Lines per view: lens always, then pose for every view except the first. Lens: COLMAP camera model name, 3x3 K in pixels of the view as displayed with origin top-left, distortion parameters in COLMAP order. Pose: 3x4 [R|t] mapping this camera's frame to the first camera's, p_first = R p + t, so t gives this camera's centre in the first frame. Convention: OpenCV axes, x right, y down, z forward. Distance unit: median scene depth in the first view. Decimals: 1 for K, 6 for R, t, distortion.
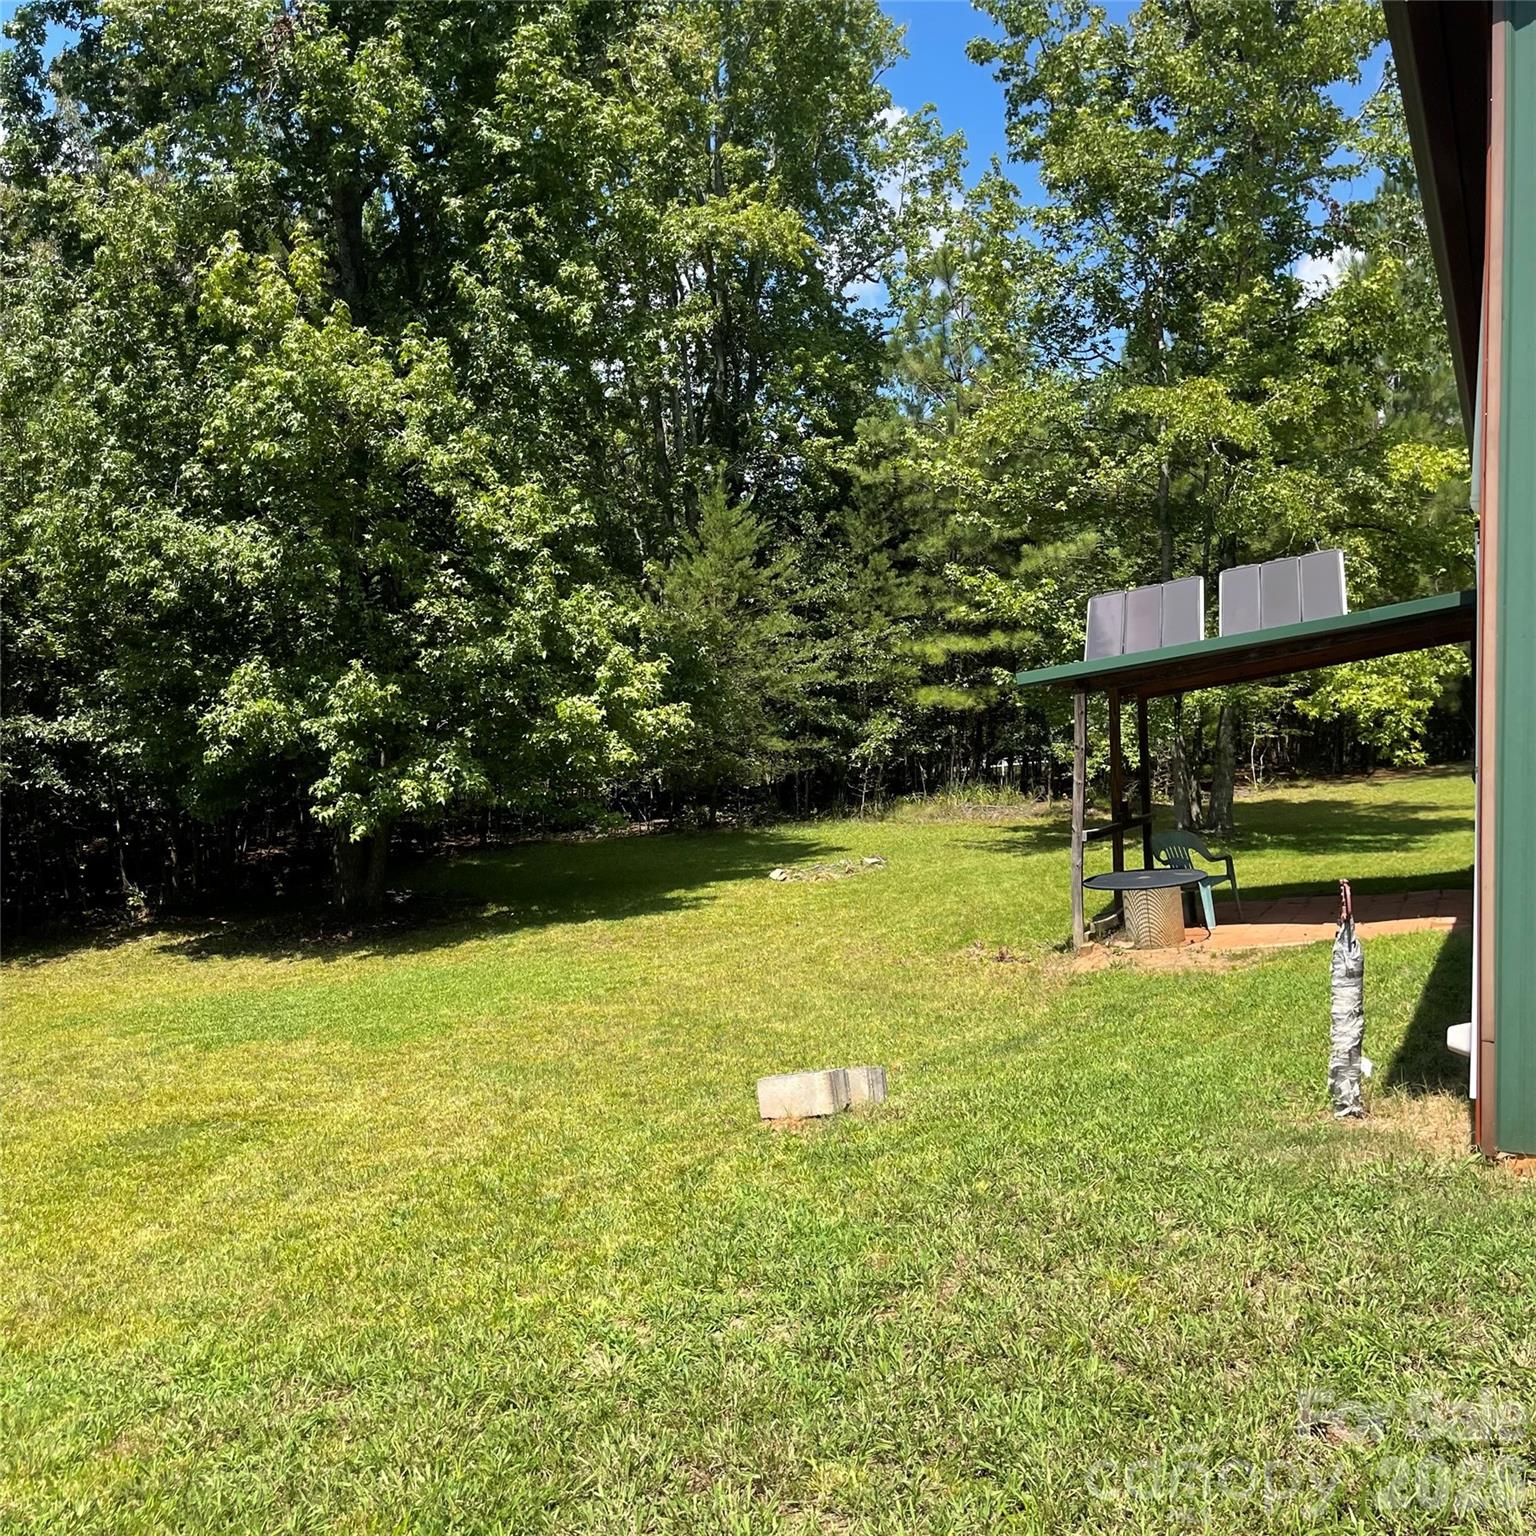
lens RADIAL K [[1536.0, 0, 764.2], [0, 1536.0, 762.6], [0, 0, 1]] dist [0.004505, 0.000000]
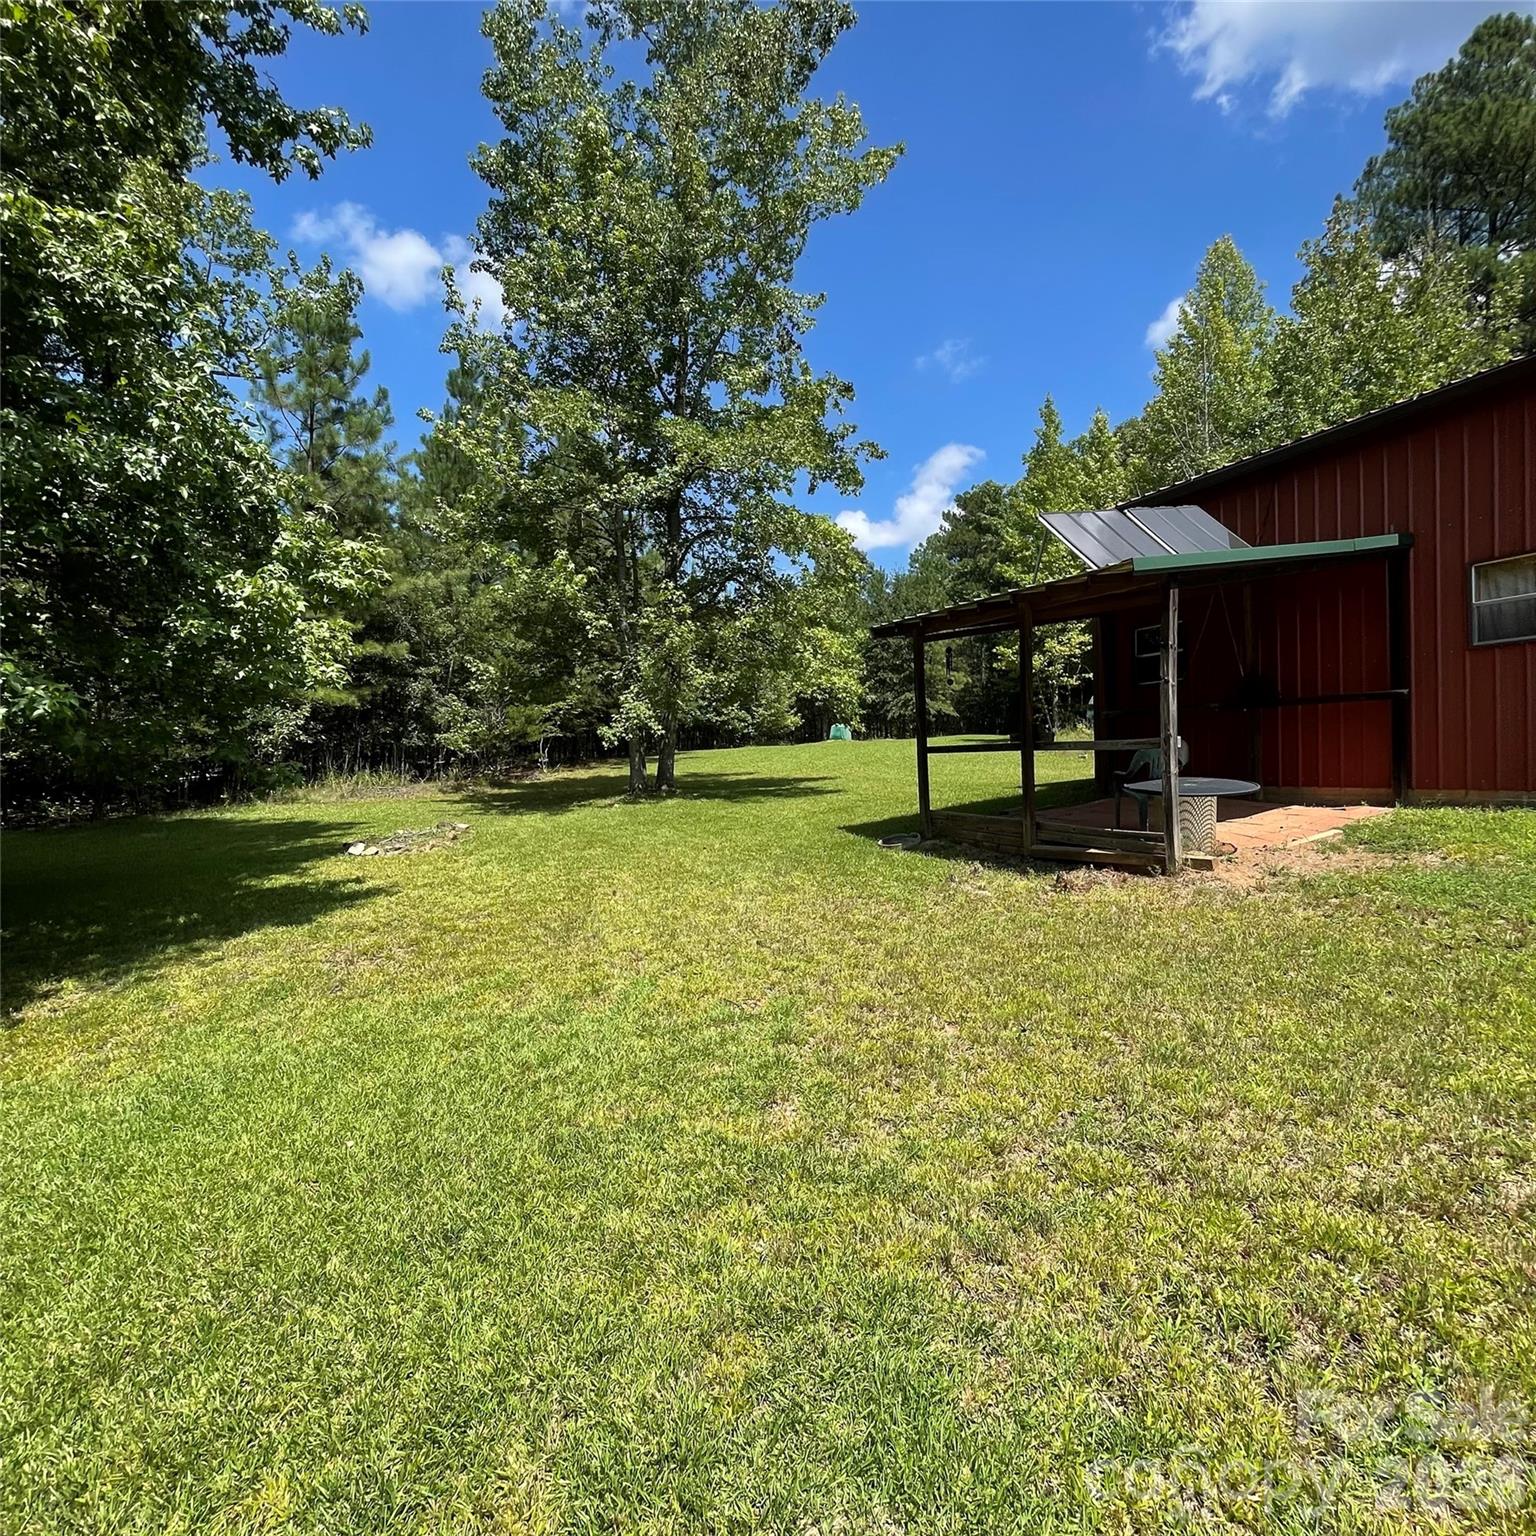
lens RADIAL K [[832.2, 0, 768.8], [0, 832.2, 770.1], [0, 0, 1]] dist [-0.007924, 0.004814]
pose [[0.652380, -0.012786, 0.757784, -0.246472], [0.025680, 0.999656, -0.005241, 0.044541], [-0.757457, 0.022879, 0.652485, 0.644280]]
